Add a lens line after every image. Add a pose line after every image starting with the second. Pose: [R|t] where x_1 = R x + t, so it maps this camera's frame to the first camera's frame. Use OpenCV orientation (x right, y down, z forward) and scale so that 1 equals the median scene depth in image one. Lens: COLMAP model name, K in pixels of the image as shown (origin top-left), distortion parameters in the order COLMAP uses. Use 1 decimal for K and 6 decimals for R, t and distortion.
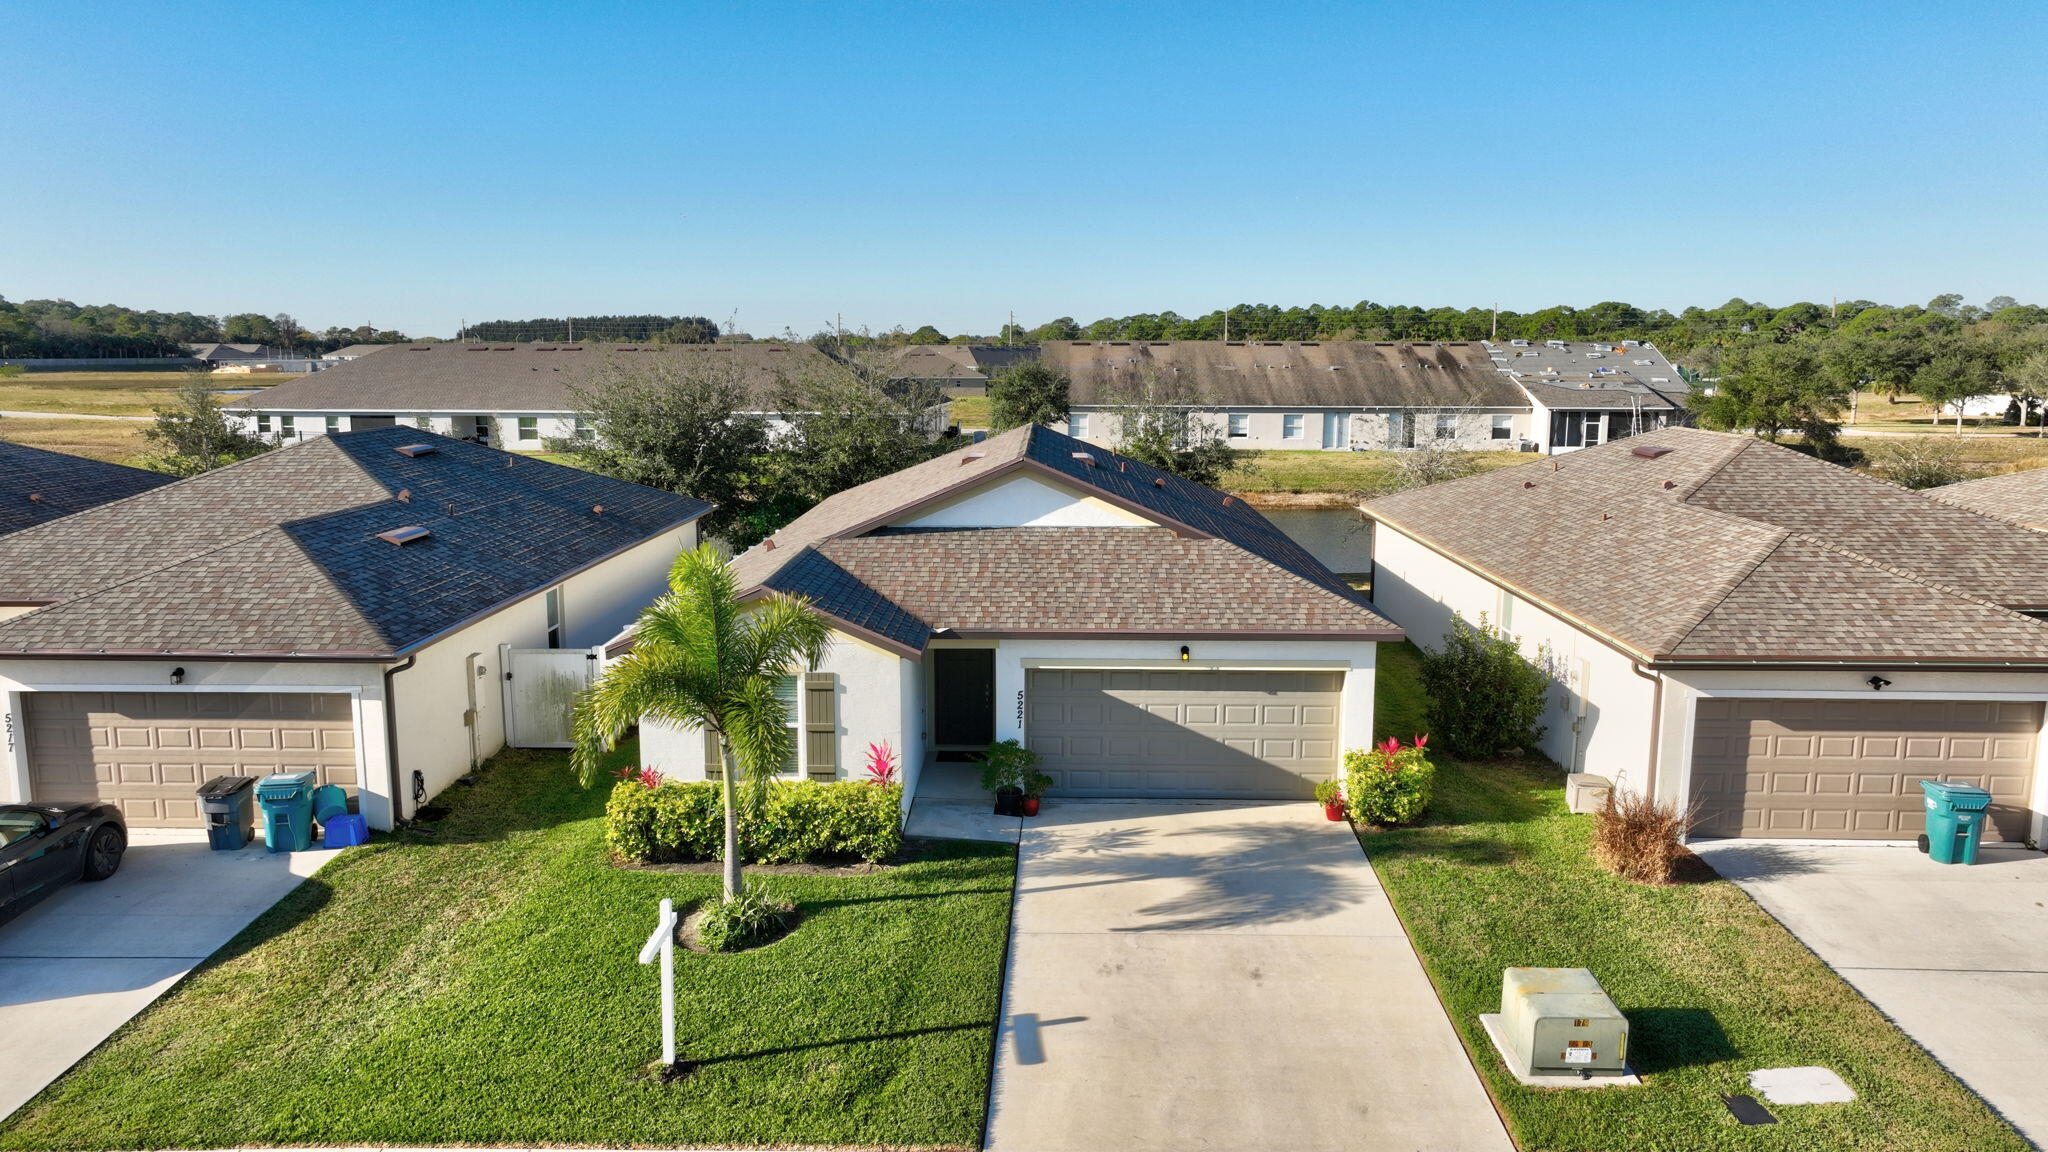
lens RADIAL K [[1442.9, 0, 1024.0], [0, 1442.9, 576.0], [0, 0, 1]] dist [0.008589, 0.001979]
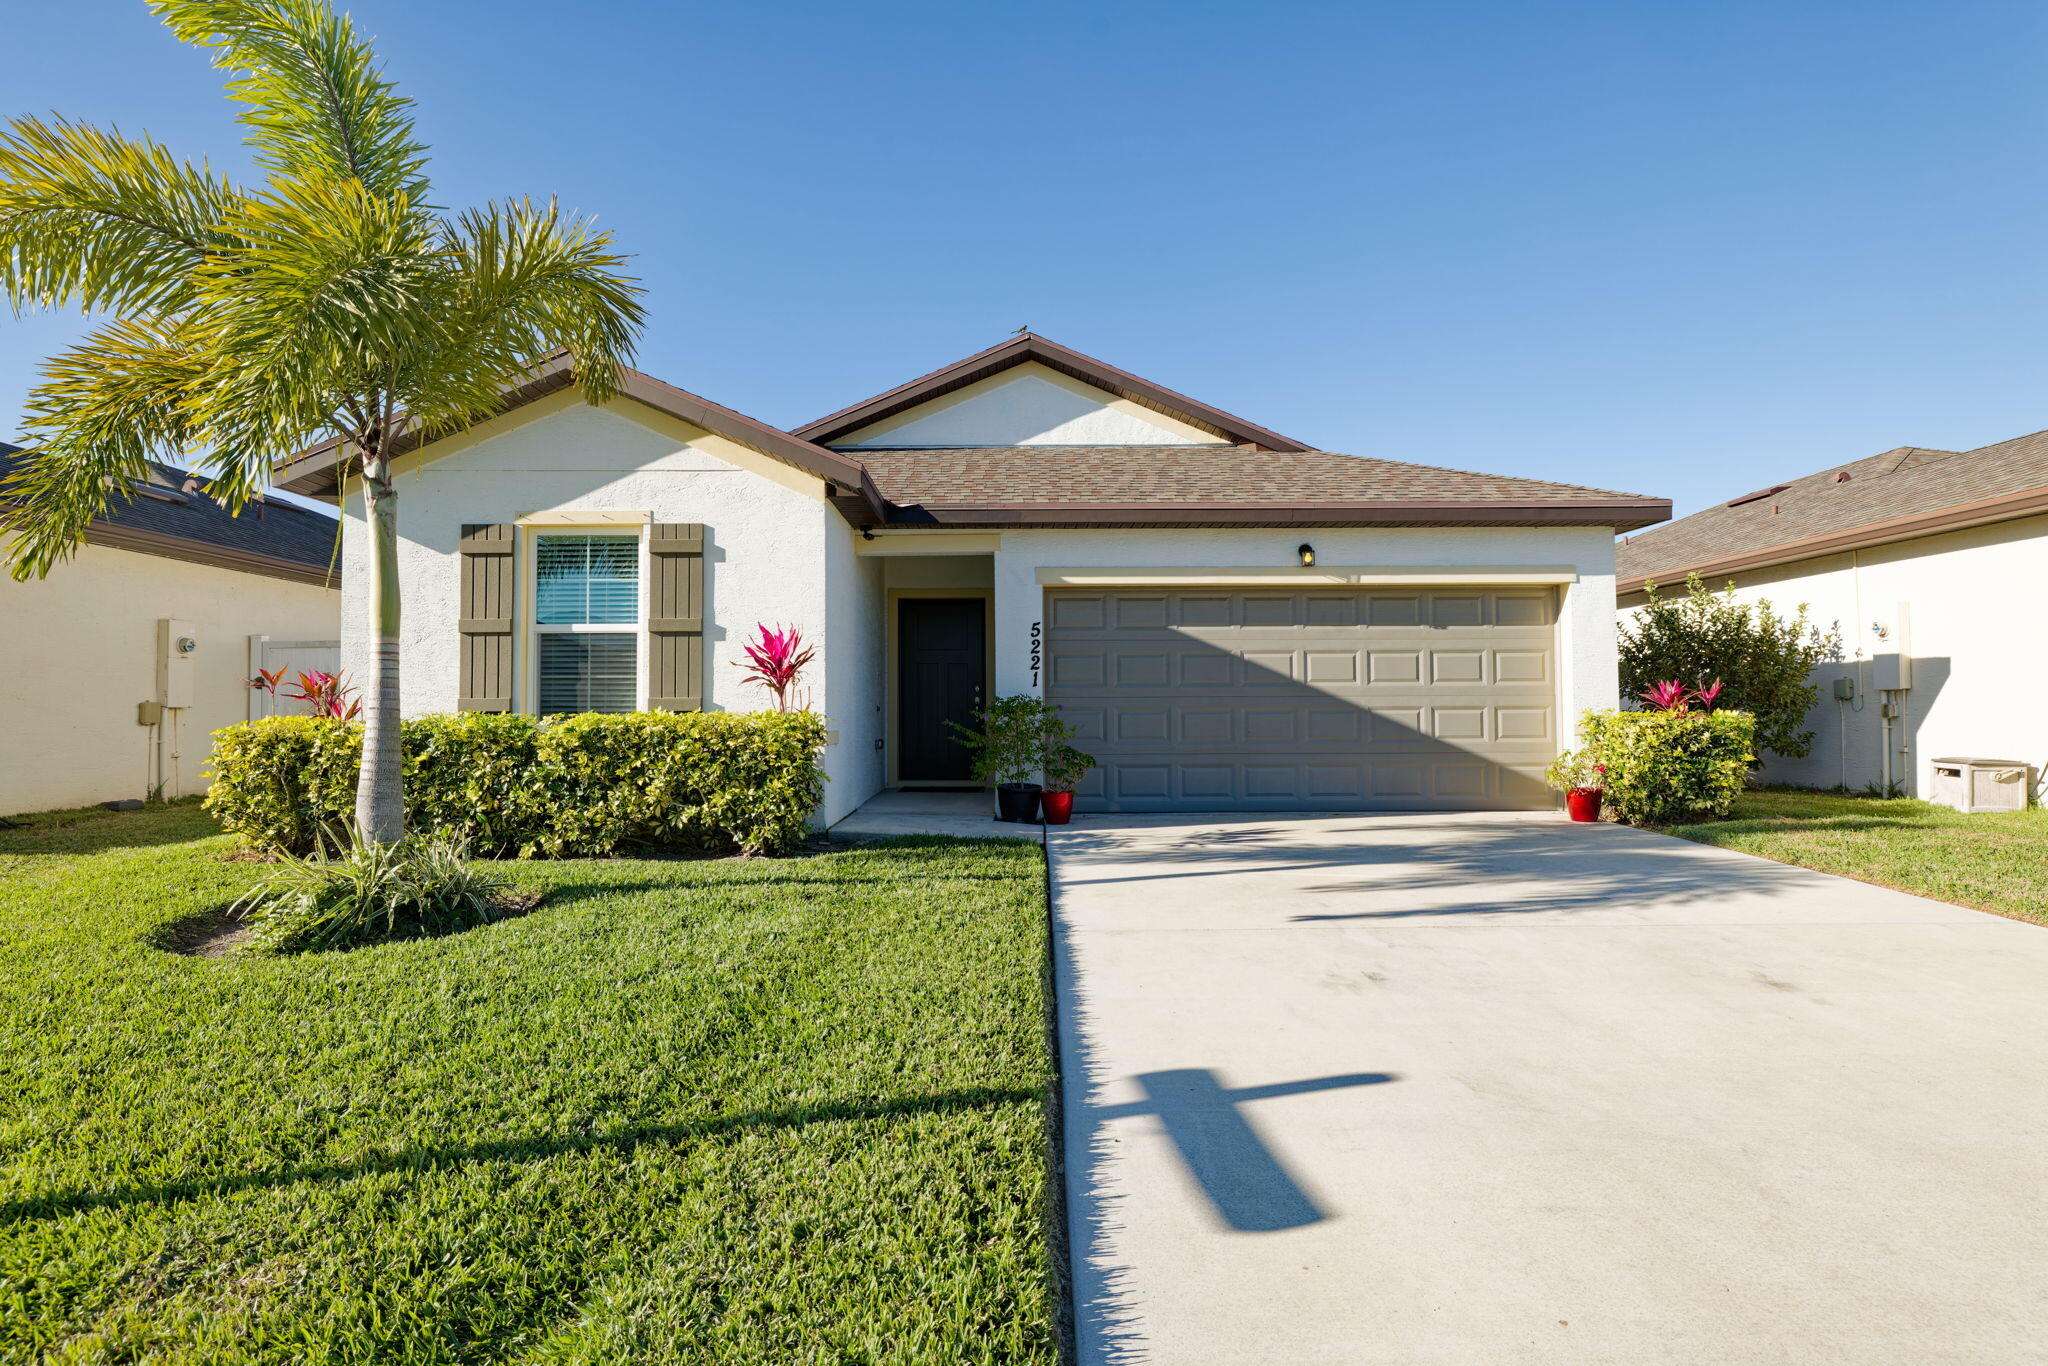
lens RADIAL K [[1113.1, 0, 1022.5], [0, 1113.1, 674.6], [0, 0, 1]] dist [-0.002385, 0.001631]
pose [[0.999553, -0.006003, 0.029273, -0.023183], [0.011538, 0.981183, -0.192737, 0.203174], [-0.027566, 0.192989, 0.980814, 0.584330]]
